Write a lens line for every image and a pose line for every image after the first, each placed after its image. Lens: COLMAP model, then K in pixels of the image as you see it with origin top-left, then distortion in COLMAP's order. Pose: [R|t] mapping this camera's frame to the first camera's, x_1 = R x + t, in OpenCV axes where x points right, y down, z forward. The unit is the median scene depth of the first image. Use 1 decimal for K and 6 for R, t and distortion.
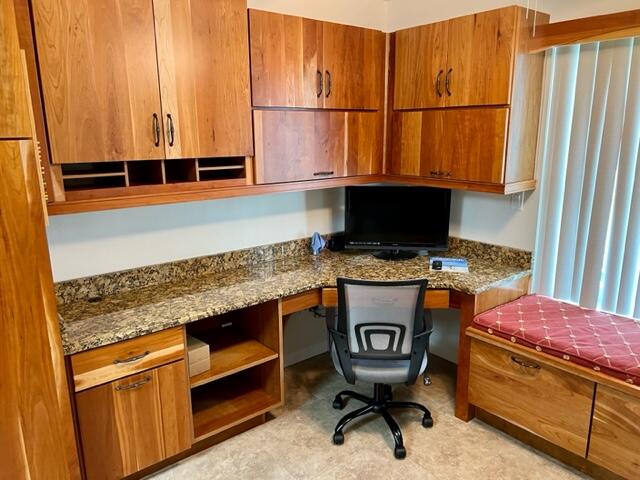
lens RADIAL K [[479.9, 0, 322.3], [0, 479.9, 241.8], [0, 0, 1]] dist [0.058470, -0.070948]
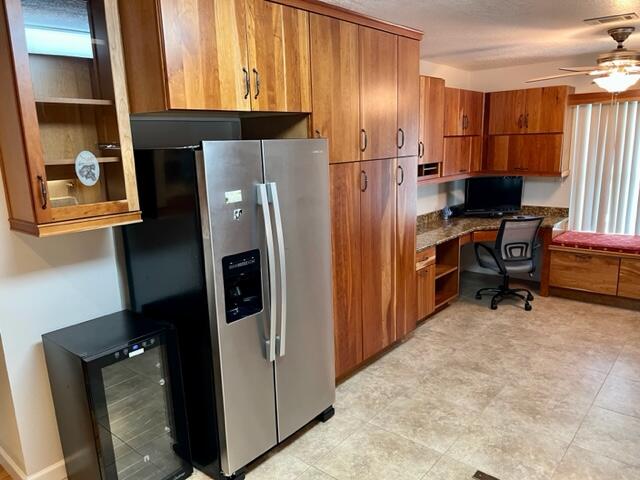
lens RADIAL K [[479.9, 0, 324.5], [0, 479.9, 245.7], [0, 0, 1]] dist [0.058470, -0.070948]
pose [[0.980382, -0.061893, 0.187139, -0.975787], [0.065281, 0.997795, -0.011988, 0.143836], [-0.185984, 0.023970, 0.982260, -0.773592]]
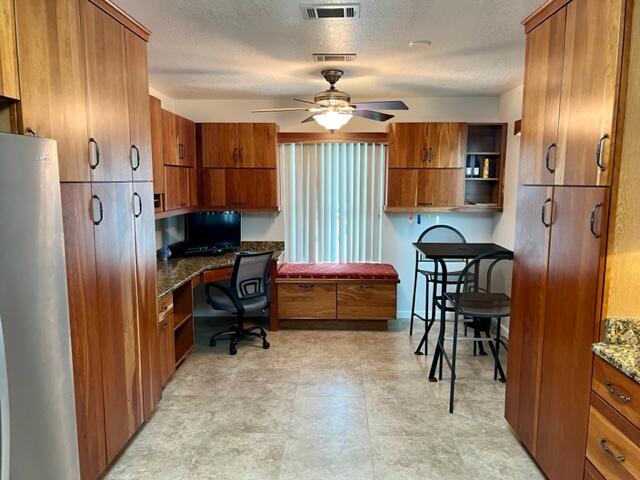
lens RADIAL K [[479.9, 0, 322.3], [0, 479.9, 244.8], [0, 0, 1]] dist [0.058470, -0.070948]
pose [[0.653684, -0.091661, 0.751196, -1.039902], [0.165844, 0.985859, -0.024021, 0.120729], [-0.738372, 0.140284, 0.659642, -0.450827]]
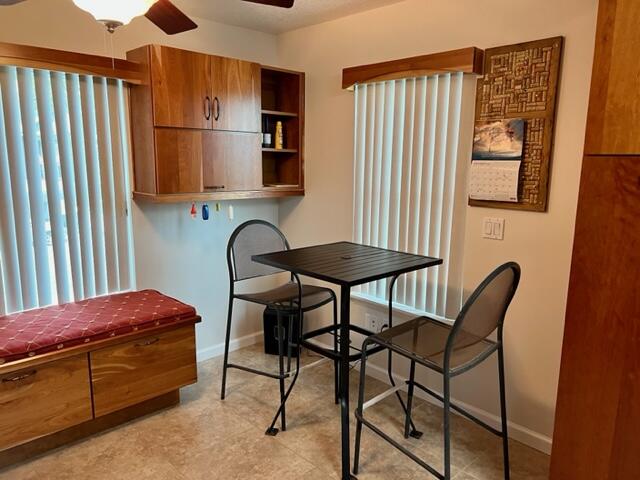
lens RADIAL K [[479.9, 0, 323.9], [0, 479.9, 244.1], [0, 0, 1]] dist [0.058470, -0.070948]
pose [[-0.104996, -0.173326, 0.979252, -0.531396], [0.210922, 0.958411, 0.192252, -0.065054], [-0.971848, 0.226732, -0.064071, 0.368443]]
